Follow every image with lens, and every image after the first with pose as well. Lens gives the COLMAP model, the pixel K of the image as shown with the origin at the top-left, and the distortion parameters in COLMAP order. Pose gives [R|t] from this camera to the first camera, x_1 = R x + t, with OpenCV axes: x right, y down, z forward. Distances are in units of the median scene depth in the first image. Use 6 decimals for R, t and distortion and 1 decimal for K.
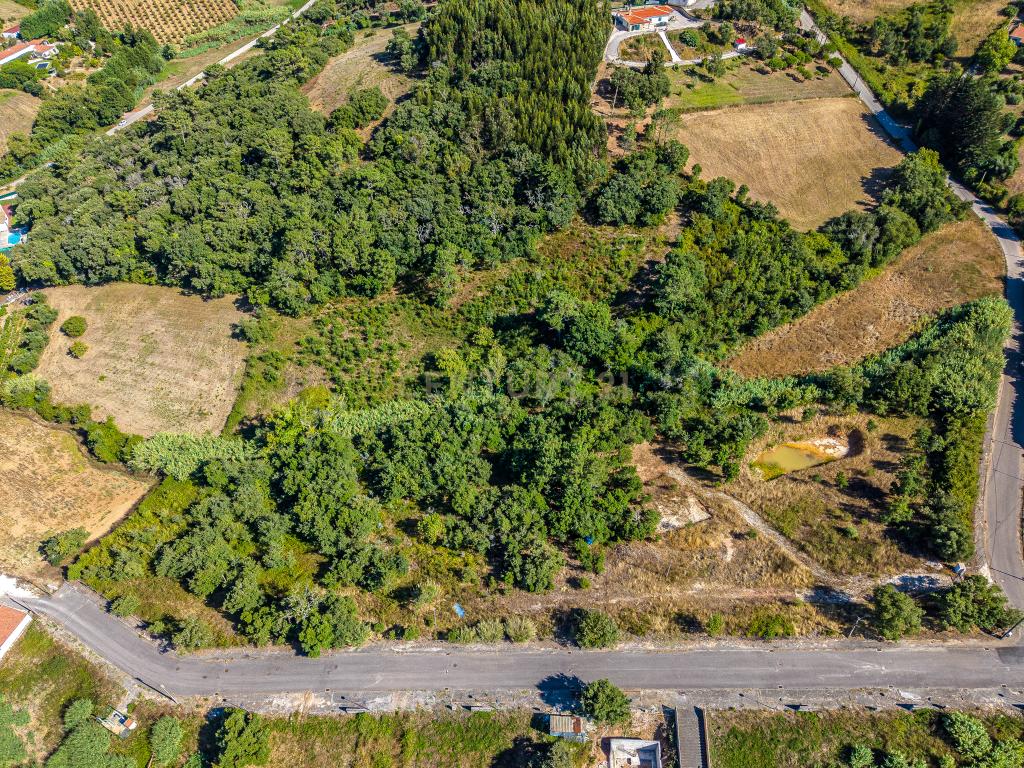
lens RADIAL K [[686.2, 0, 510.3], [0, 686.2, 384.9], [0, 0, 1]] dist [0.023106, -0.020750]
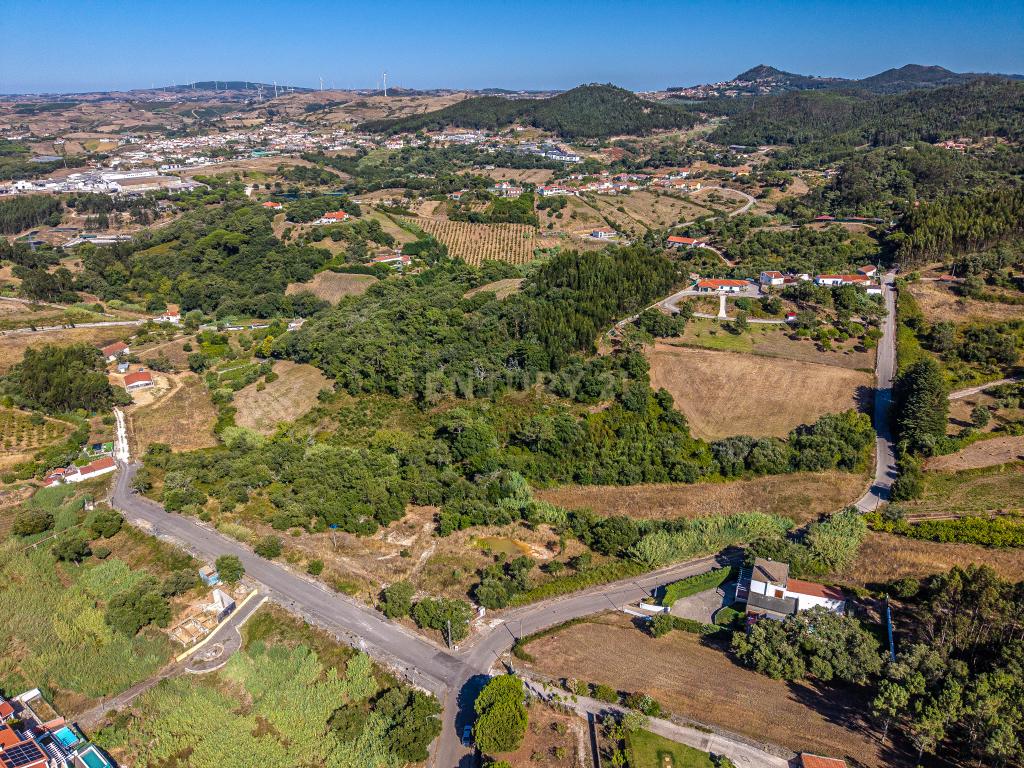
lens RADIAL K [[686.2, 0, 509.2], [0, 686.2, 382.6], [0, 0, 1]] dist [0.023106, -0.020750]
pose [[0.813988, 0.222670, -0.536509, 0.856024], [-0.404406, 0.880249, -0.248230, 0.124799], [0.416988, 0.419024, 0.806561, -0.131468]]
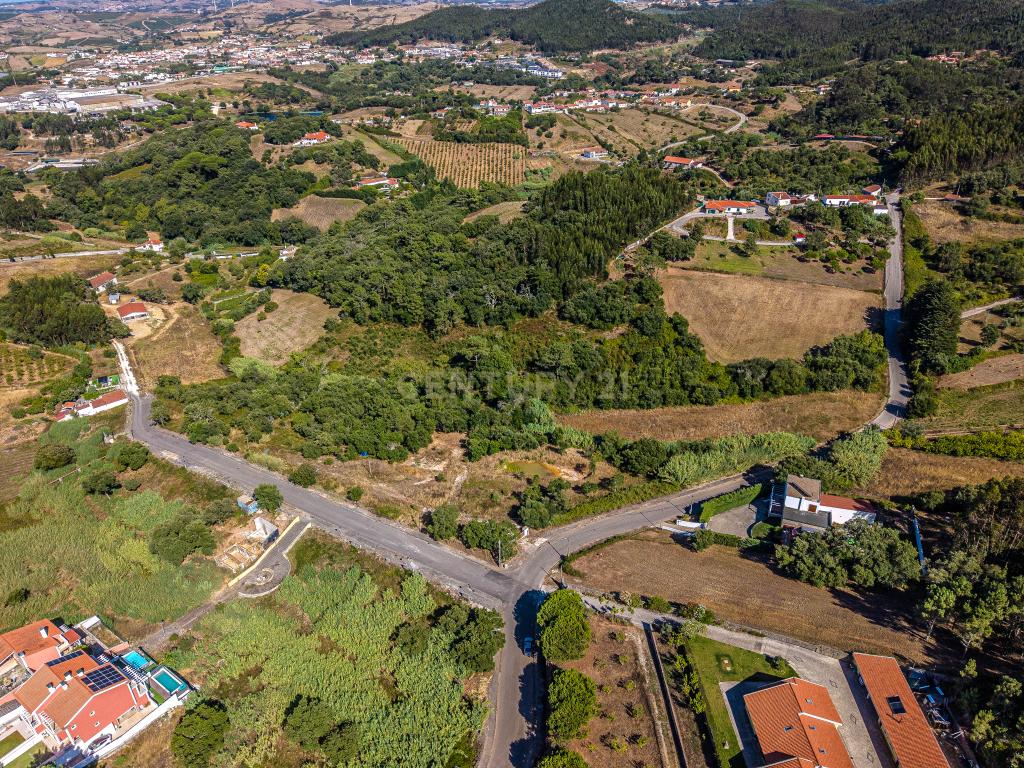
lens RADIAL K [[686.2, 0, 508.6], [0, 686.2, 383.3], [0, 0, 1]] dist [0.023106, -0.020750]
pose [[0.836007, 0.264129, -0.480965, 0.787518], [-0.382973, 0.908592, -0.166713, 0.158882], [0.392967, 0.323570, 0.860743, -0.164032]]
